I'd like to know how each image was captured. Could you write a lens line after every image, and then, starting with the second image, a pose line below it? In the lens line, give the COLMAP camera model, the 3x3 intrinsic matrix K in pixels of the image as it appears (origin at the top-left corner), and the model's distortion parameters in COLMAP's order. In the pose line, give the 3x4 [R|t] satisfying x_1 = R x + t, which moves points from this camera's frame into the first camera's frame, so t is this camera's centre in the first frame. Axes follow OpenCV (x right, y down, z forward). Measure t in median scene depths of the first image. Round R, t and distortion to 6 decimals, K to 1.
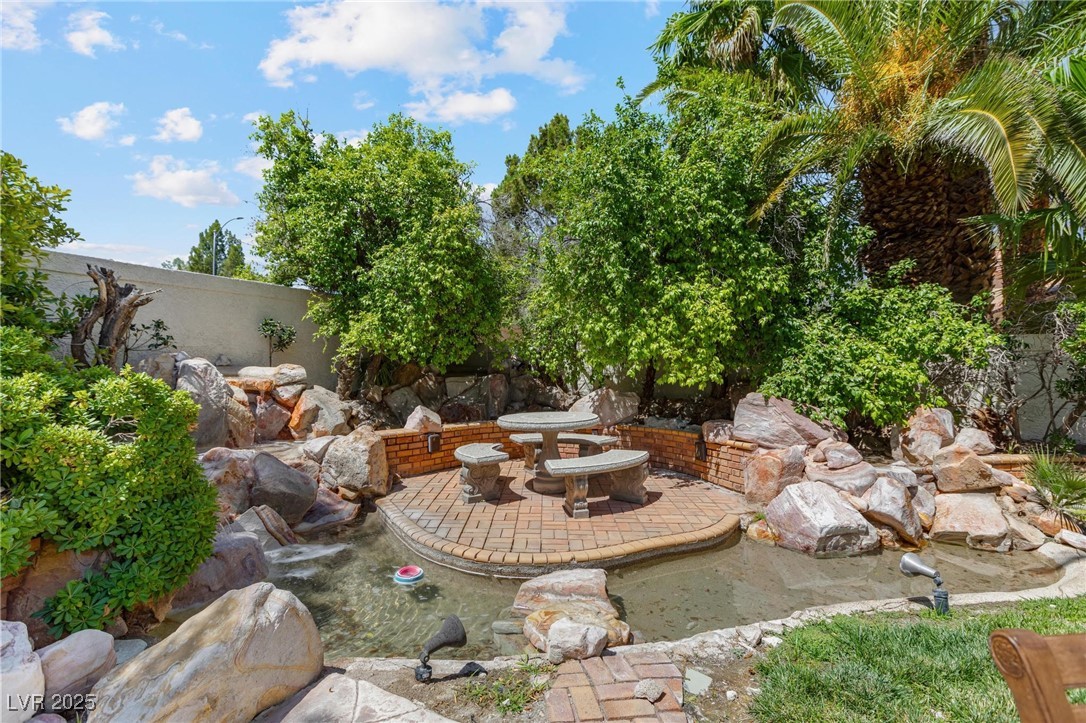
lens RADIAL K [[501.2, 0, 540.3], [0, 501.2, 356.9], [0, 0, 1]] dist [-0.008081, 0.000294]
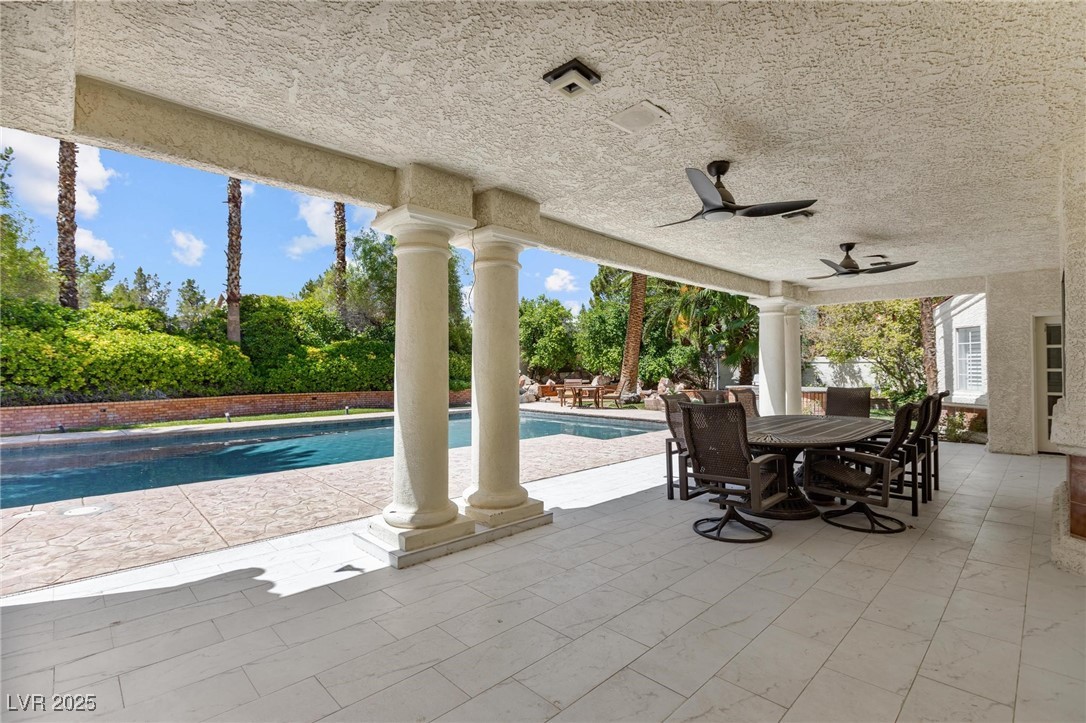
lens RADIAL K [[501.2, 0, 539.0], [0, 501.2, 360.1], [0, 0, 1]] dist [-0.008081, 0.000294]
pose [[0.958253, -0.013521, -0.285601, 0.786235], [0.012254, 0.999906, -0.006225, -0.026540], [0.285658, 0.002465, 0.958328, -2.724548]]
